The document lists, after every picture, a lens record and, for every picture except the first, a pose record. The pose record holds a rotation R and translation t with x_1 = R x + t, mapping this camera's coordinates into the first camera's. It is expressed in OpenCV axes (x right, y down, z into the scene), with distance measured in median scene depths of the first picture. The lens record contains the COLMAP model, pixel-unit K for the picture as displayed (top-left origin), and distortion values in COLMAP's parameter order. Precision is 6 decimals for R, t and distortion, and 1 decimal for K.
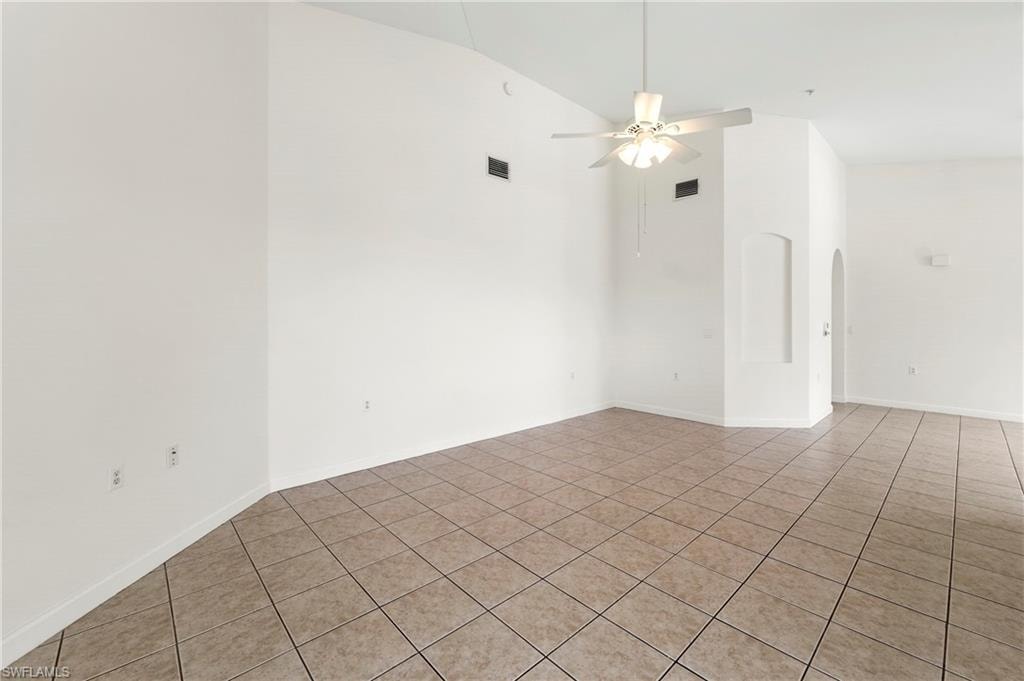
lens RADIAL K [[423.3, 0, 513.9], [0, 423.3, 311.4], [0, 0, 1]] dist [-0.009908, 0.000061]
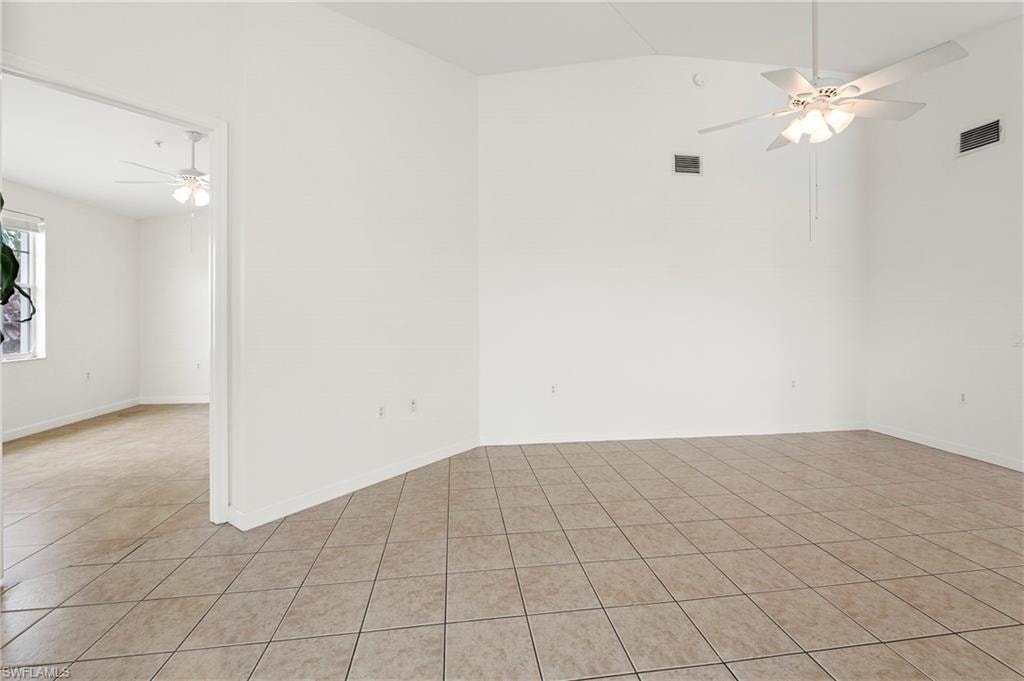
lens RADIAL K [[423.3, 0, 510.4], [0, 423.3, 305.2], [0, 0, 1]] dist [-0.009908, 0.000061]
pose [[0.820836, -0.011644, -0.571046, 0.284698], [0.005316, 0.999905, -0.012747, -0.001111], [0.571140, 0.007427, 0.820819, -0.057229]]
